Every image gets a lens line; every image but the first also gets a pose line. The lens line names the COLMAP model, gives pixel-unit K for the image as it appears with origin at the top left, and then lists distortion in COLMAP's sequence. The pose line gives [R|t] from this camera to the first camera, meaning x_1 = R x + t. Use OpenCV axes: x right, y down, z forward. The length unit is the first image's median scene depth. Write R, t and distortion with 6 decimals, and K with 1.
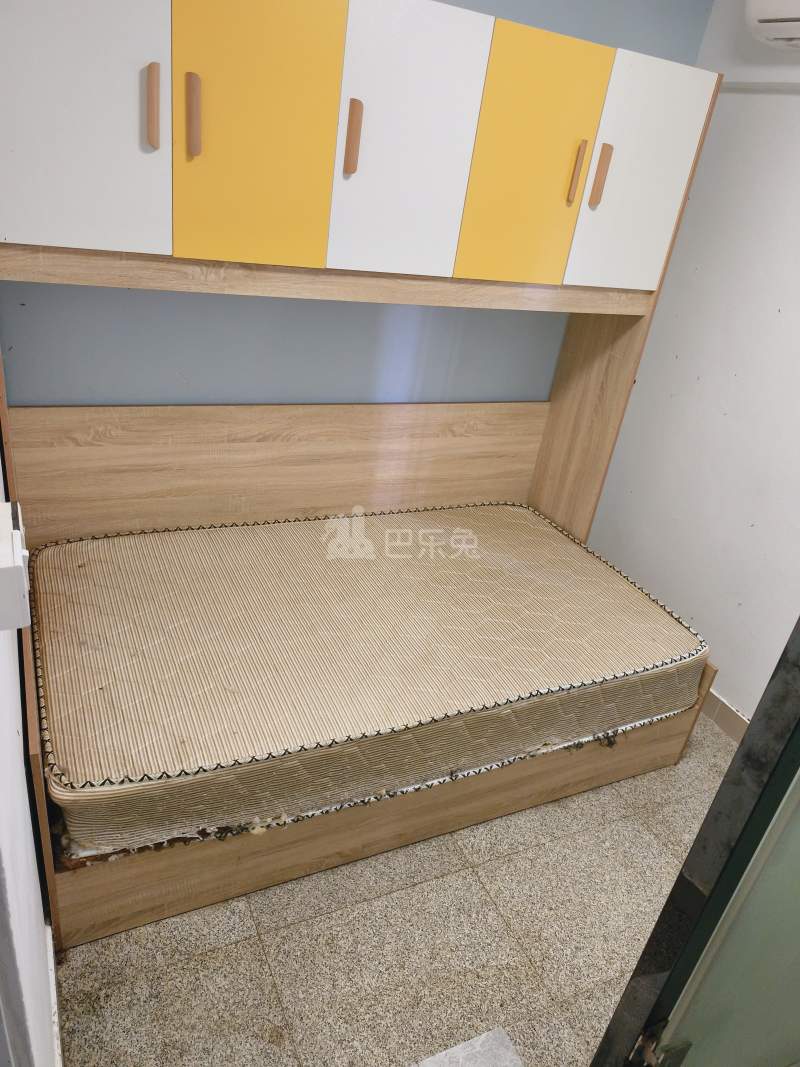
lens RADIAL K [[751.5, 0, 397.8], [0, 751.5, 542.1], [0, 0, 1]] dist [0.005525, -0.011037]
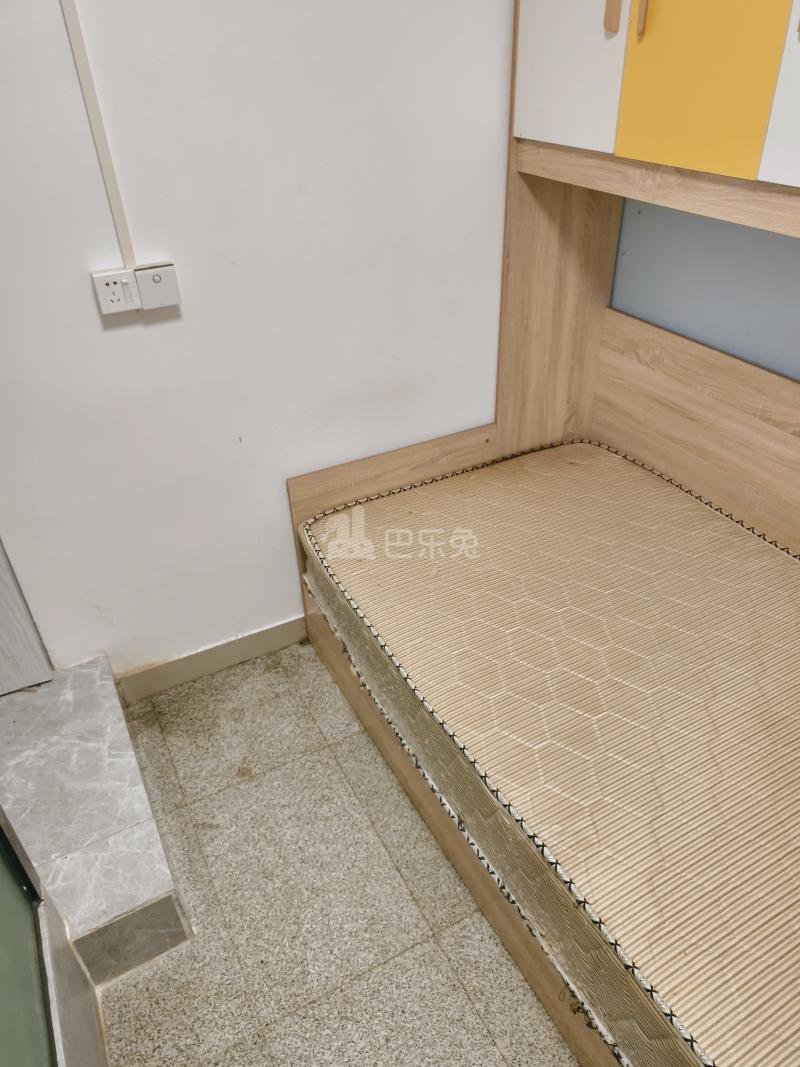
lens RADIAL K [[751.5, 0, 399.0], [0, 751.5, 535.3], [0, 0, 1]] dist [0.005525, -0.011037]
pose [[0.035202, 0.444523, -0.895075, 0.573320], [-0.431993, 0.814402, 0.387469, -0.192194], [0.901190, 0.373027, 0.220700, 0.578277]]
